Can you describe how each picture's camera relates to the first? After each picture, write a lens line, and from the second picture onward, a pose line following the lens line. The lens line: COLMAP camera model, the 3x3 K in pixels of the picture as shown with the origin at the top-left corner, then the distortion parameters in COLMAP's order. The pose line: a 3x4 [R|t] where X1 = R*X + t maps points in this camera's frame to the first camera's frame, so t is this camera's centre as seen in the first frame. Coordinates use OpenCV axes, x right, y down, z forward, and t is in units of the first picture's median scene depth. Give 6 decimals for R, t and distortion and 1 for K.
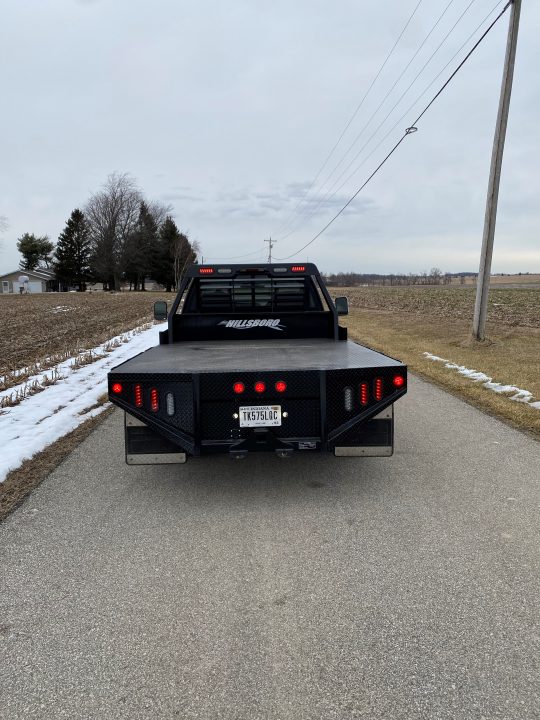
lens RADIAL K [[556.3, 0, 289.2], [0, 556.3, 380.6], [0, 0, 1]] dist [0.022894, -0.046148]
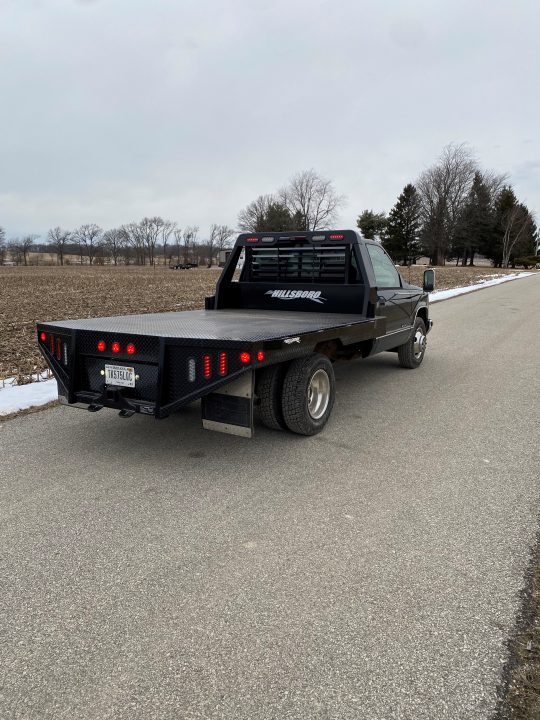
lens RADIAL K [[556.3, 0, 275.1], [0, 556.3, 387.7], [0, 0, 1]] dist [0.022894, -0.046148]
pose [[0.826549, 0.136323, -0.546107, 0.109026], [-0.105811, 0.990562, 0.087122, -0.005169], [0.552829, -0.014226, 0.833173, 0.039478]]
